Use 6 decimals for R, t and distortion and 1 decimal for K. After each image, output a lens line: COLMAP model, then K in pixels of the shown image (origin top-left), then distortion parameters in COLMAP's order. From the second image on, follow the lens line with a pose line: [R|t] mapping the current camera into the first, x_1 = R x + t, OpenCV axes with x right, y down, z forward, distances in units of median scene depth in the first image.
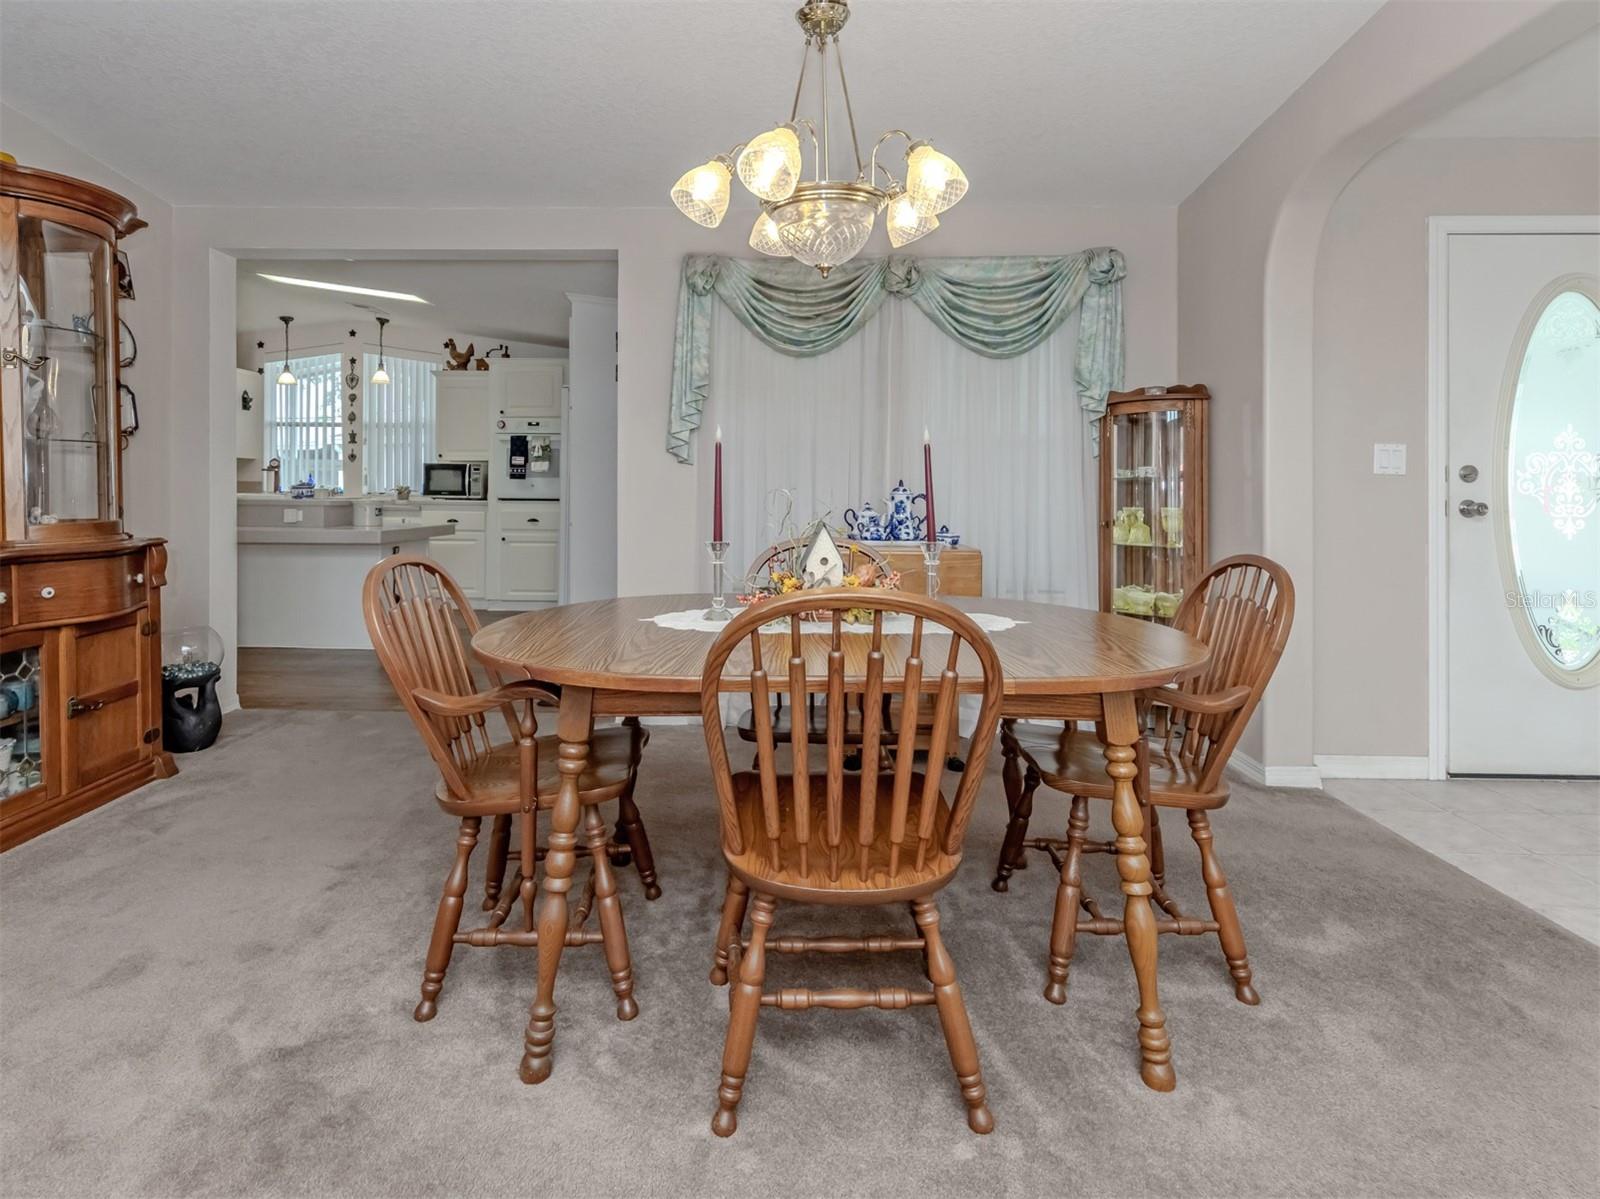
lens RADIAL K [[818.9, 0, 774.6], [0, 818.9, 494.6], [0, 0, 1]] dist [0.003845, -0.000076]
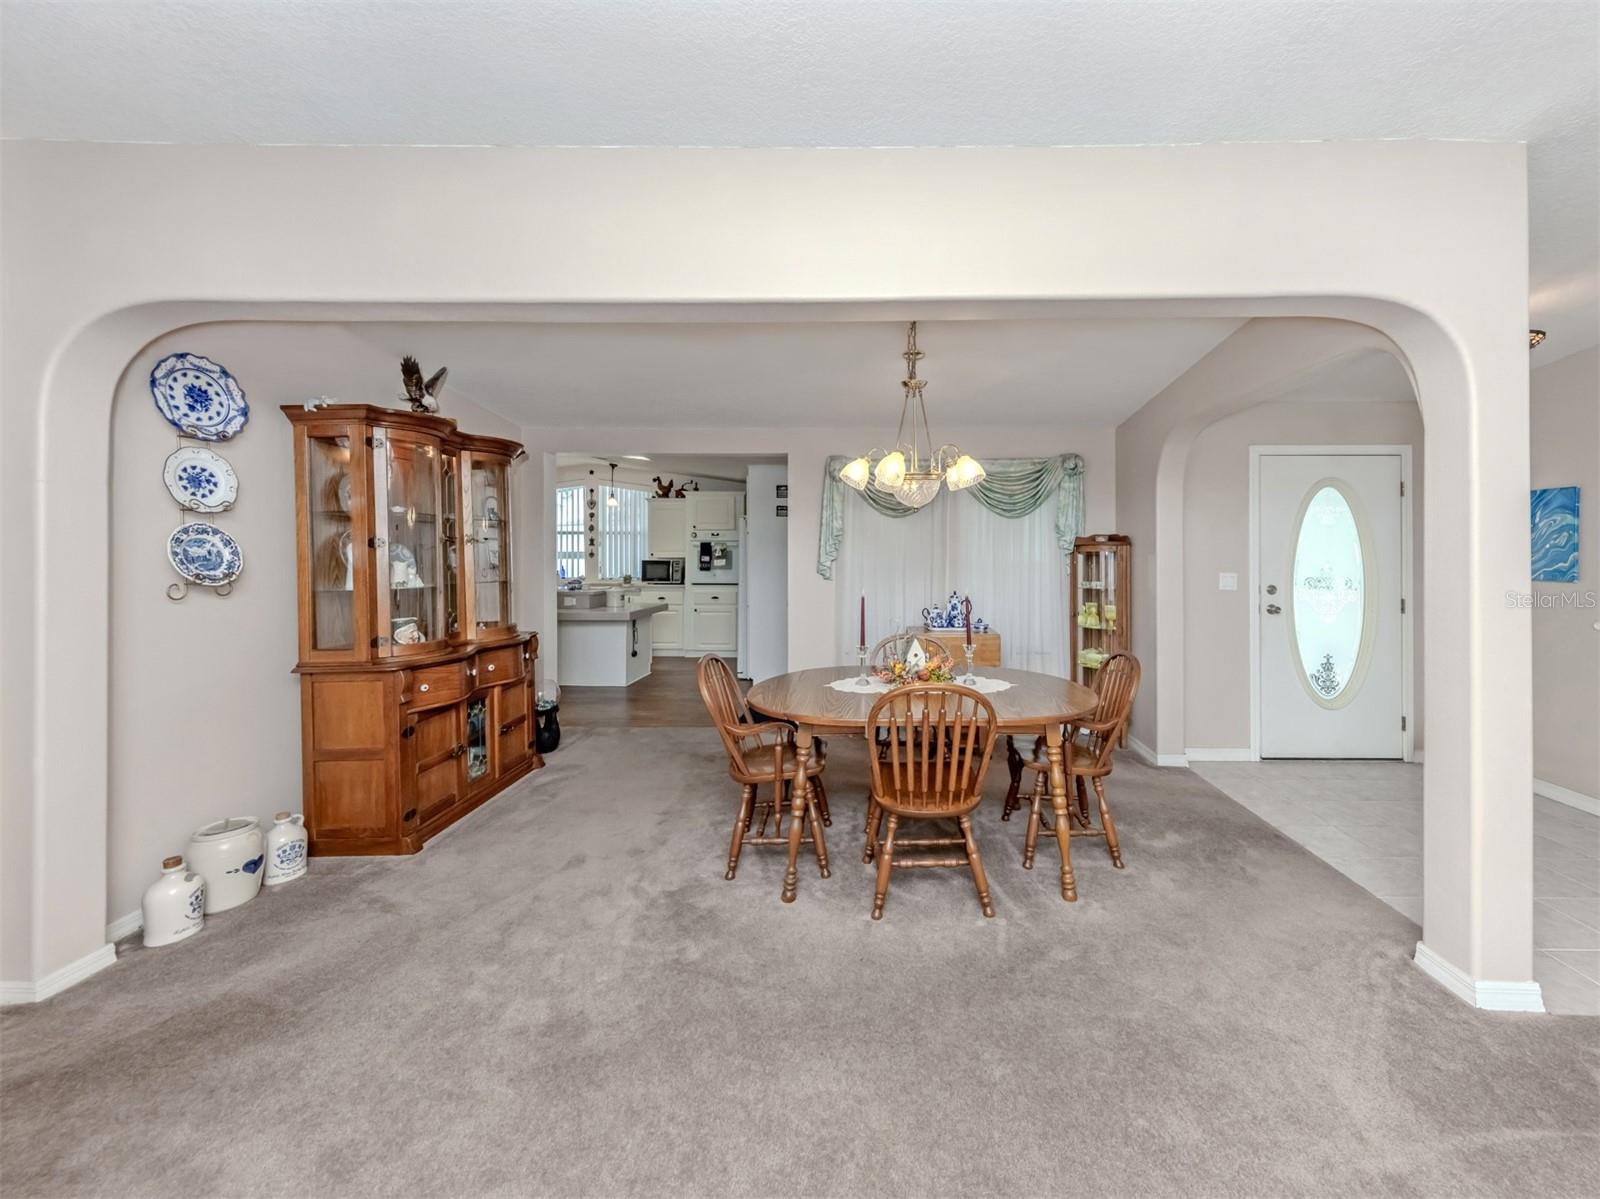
lens RADIAL K [[605.7, 0, 874.7], [0, 605.7, 558.8], [0, 0, 1]] dist [0.006561, -0.000001]
pose [[0.999834, -0.005289, 0.017456, -0.041726], [0.005203, 0.999974, 0.005004, -0.106087], [-0.017482, -0.004912, 0.999835, -0.311212]]
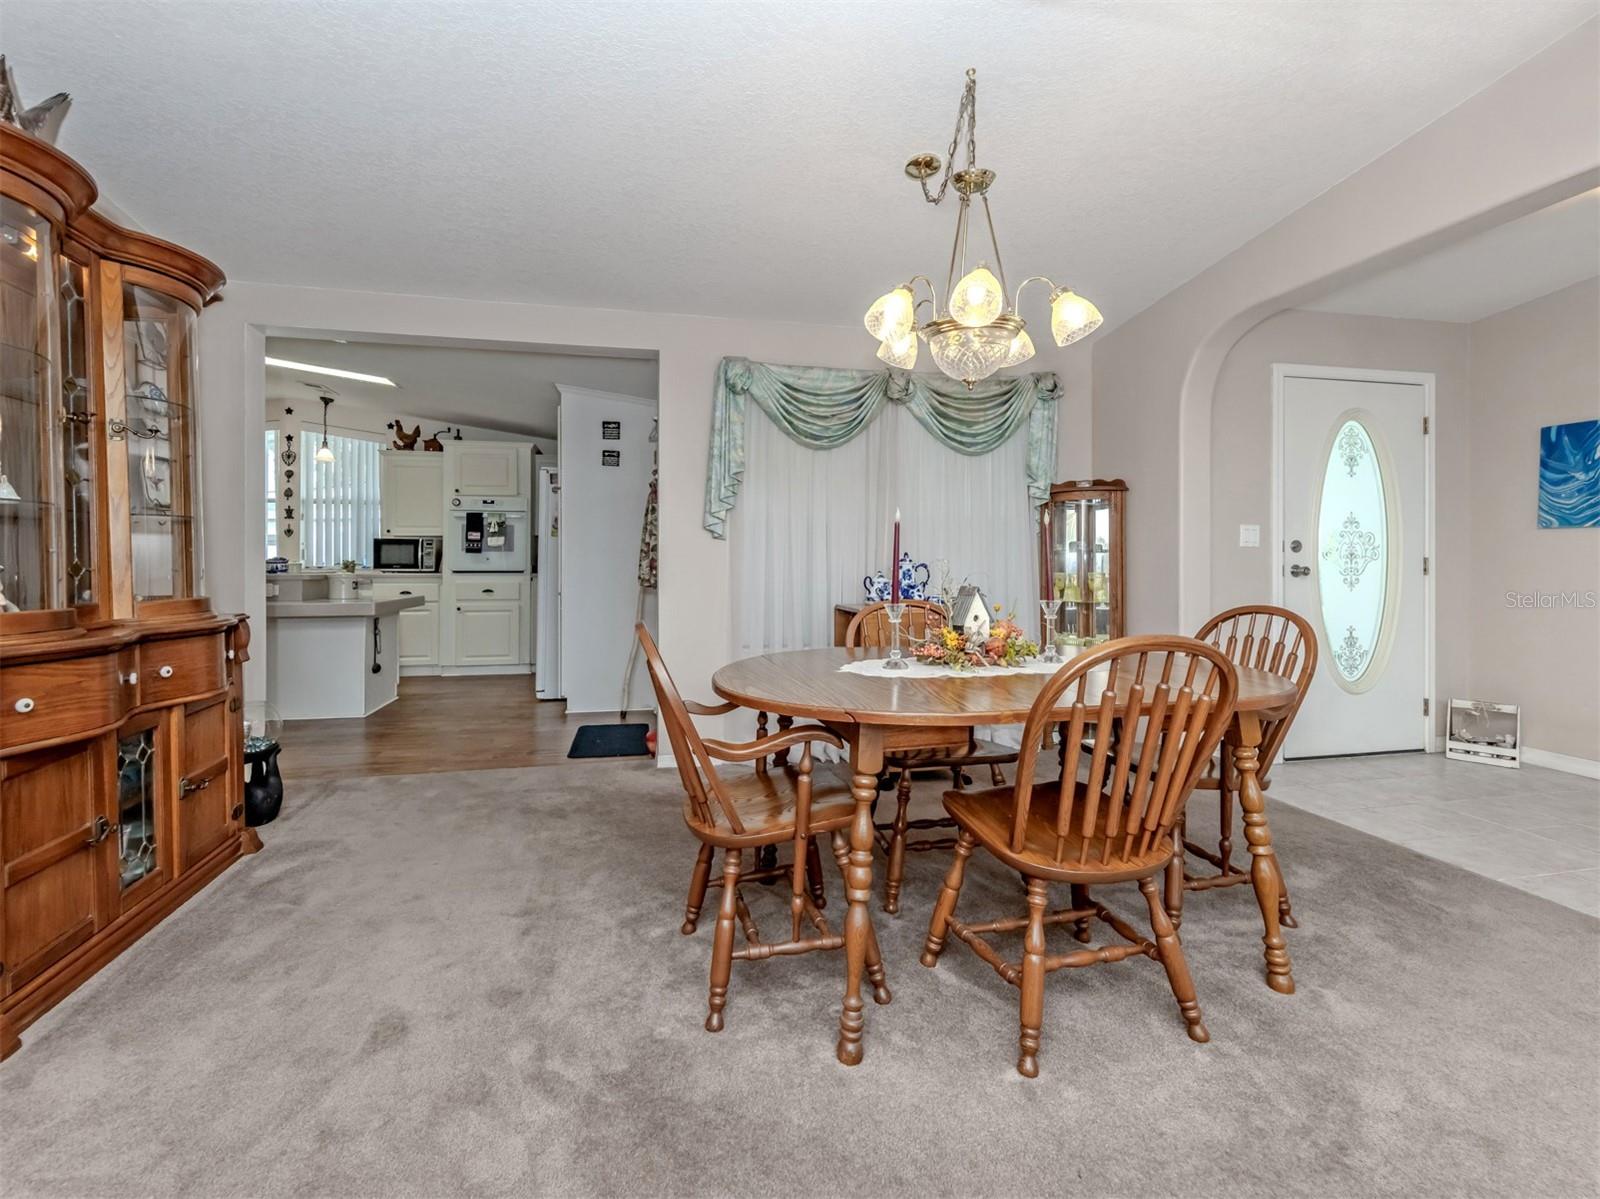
lens RADIAL K [[703.0, 0, 779.5], [0, 703.0, 564.7], [0, 0, 1]] dist [0.002082, 0.000383]
pose [[0.974266, -0.008087, 0.225254, -0.303502], [0.008172, 0.999966, 0.000556, -0.001619], [-0.225251, 0.001299, 0.974300, 0.017639]]
